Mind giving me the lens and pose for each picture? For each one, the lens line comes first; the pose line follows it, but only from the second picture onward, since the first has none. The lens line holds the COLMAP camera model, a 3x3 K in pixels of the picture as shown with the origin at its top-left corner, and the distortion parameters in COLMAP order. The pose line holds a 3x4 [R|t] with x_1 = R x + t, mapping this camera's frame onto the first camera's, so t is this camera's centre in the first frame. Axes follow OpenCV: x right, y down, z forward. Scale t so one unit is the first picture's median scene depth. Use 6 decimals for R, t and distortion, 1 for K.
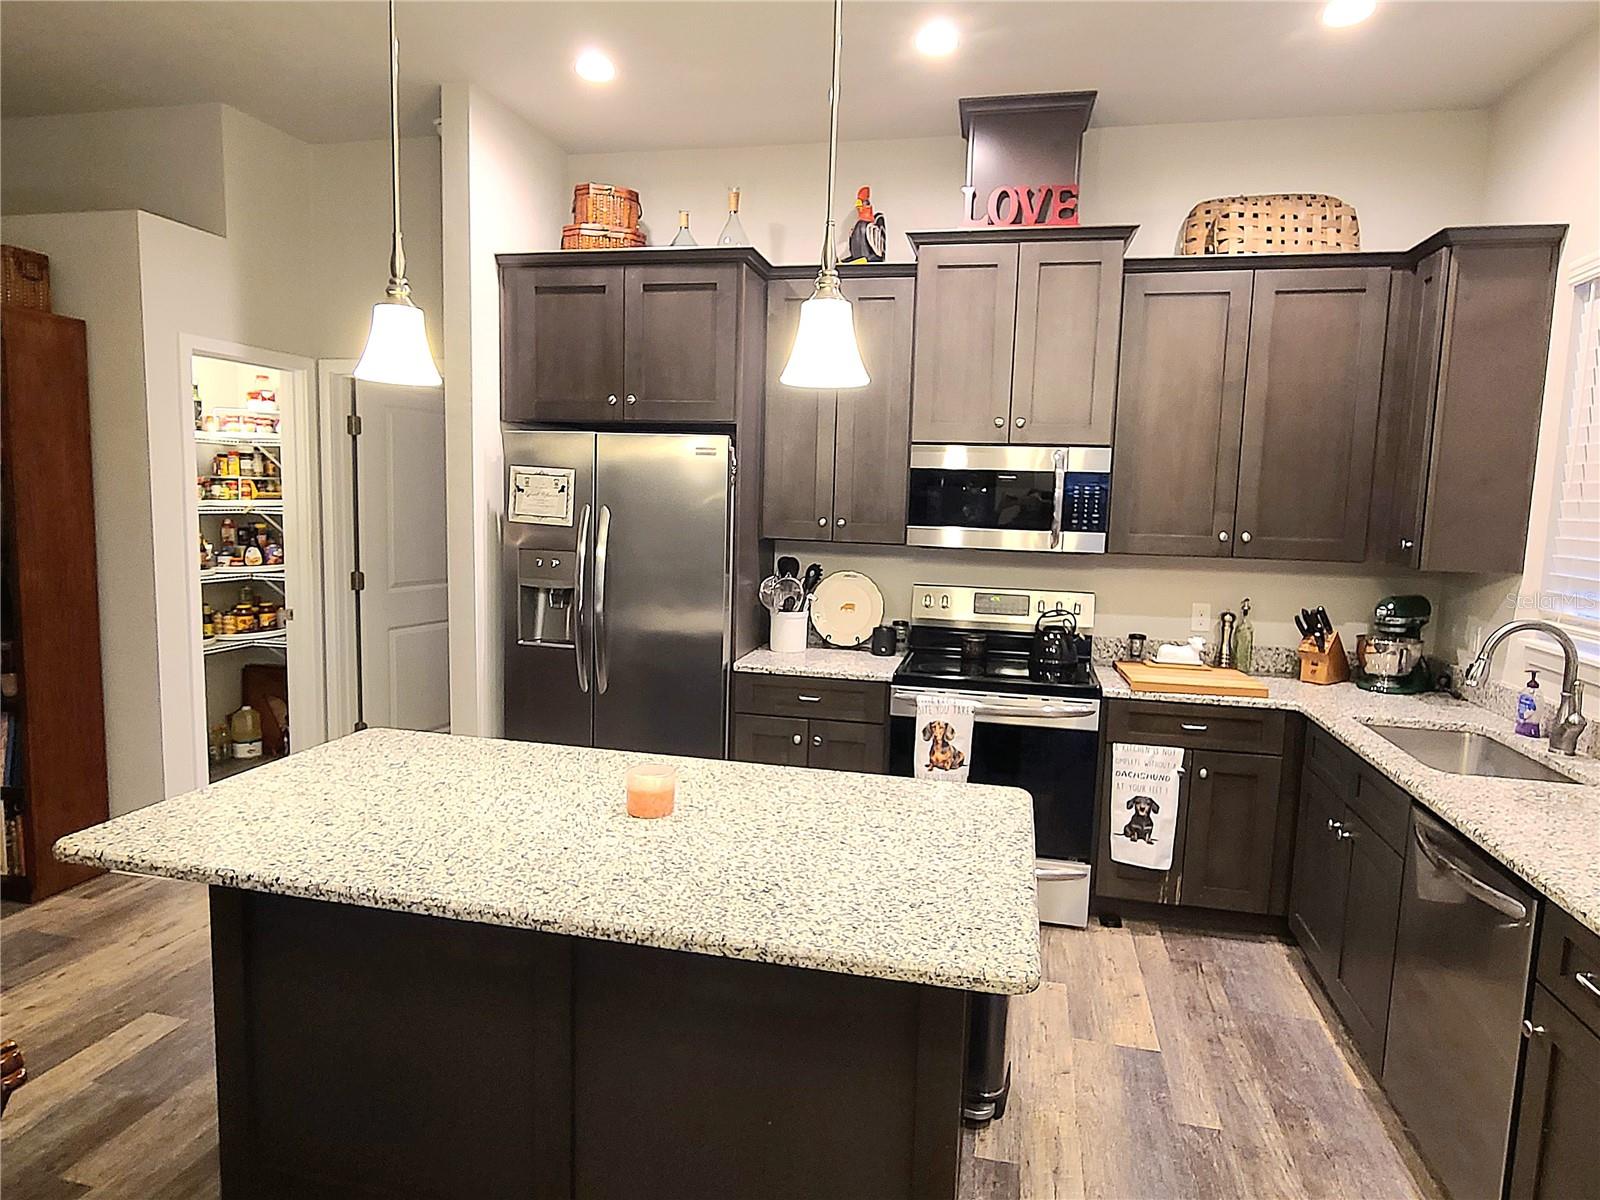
lens RADIAL K [[964.4, 0, 796.0], [0, 964.4, 599.0], [0, 0, 1]] dist [-0.007069, 0.001049]
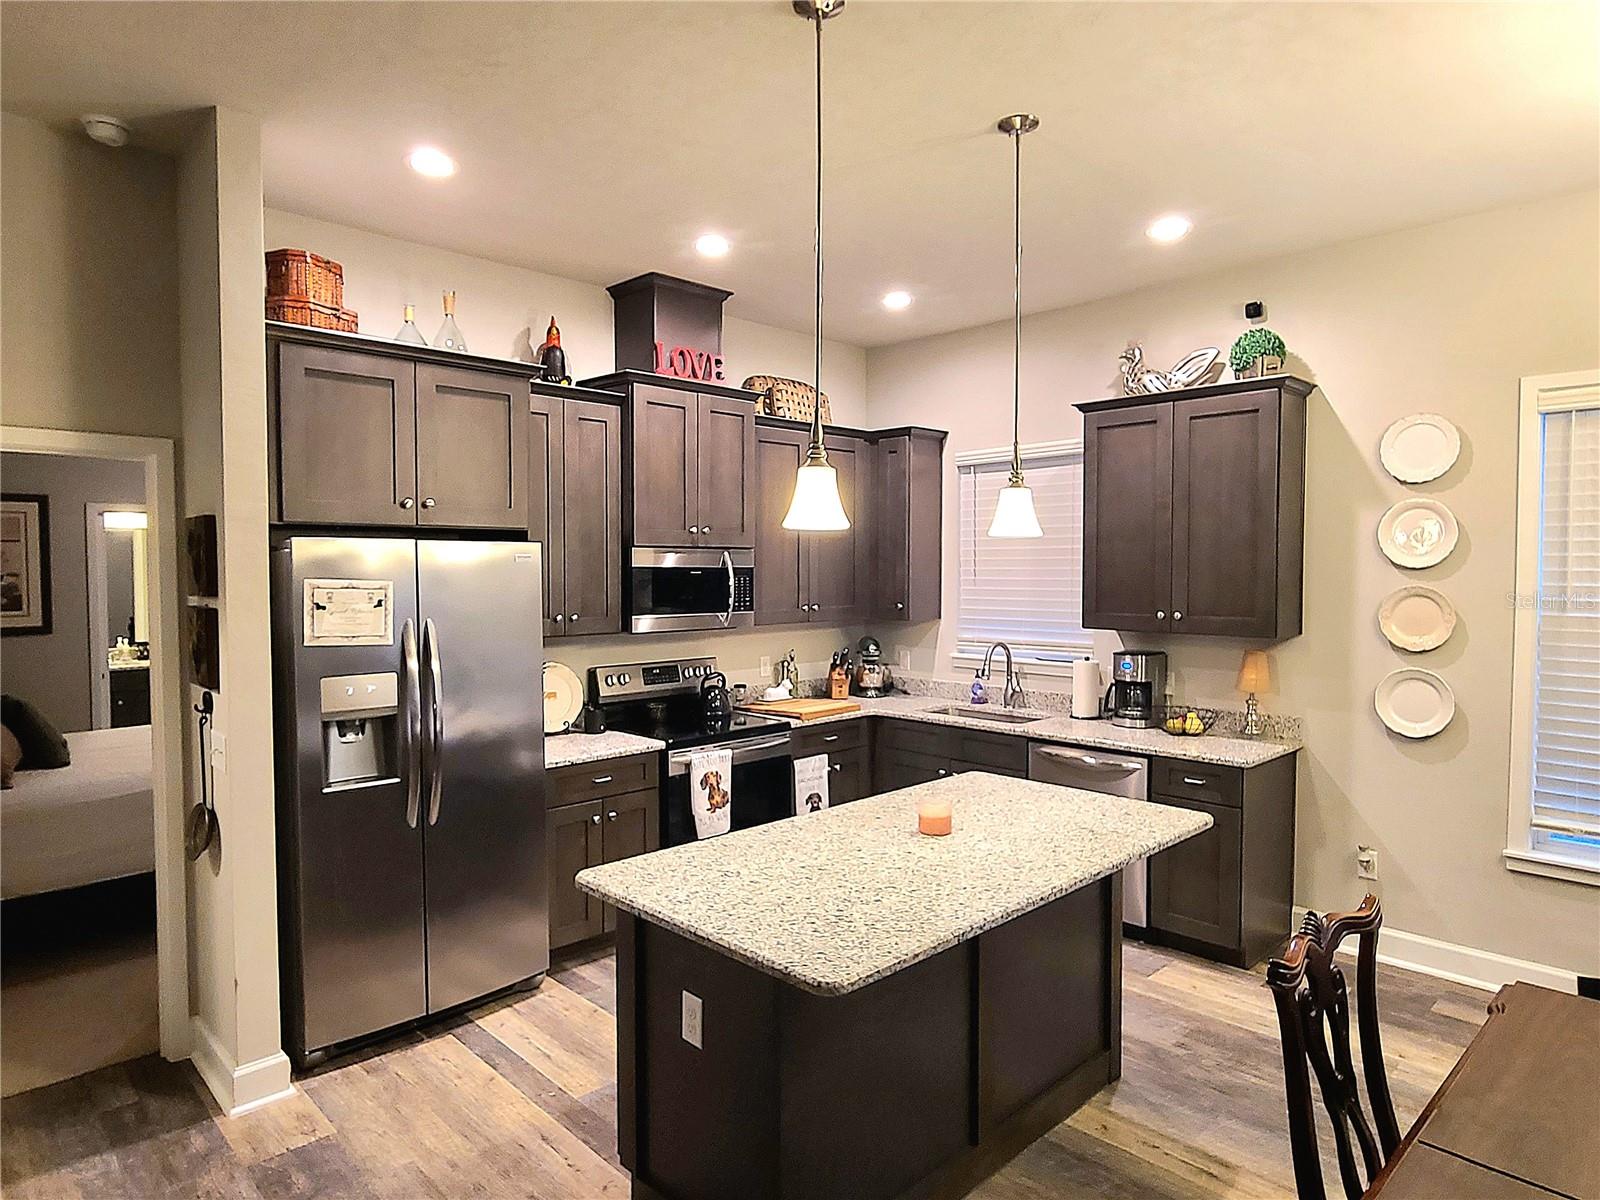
lens RADIAL K [[964.4, 0, 795.3], [0, 964.4, 603.2], [0, 0, 1]] dist [-0.007069, 0.001049]
pose [[0.540816, -0.060639, 0.838952, -0.800555], [0.108127, 0.994135, 0.002153, -0.077336], [-0.834162, 0.089549, 0.544201, 0.209596]]
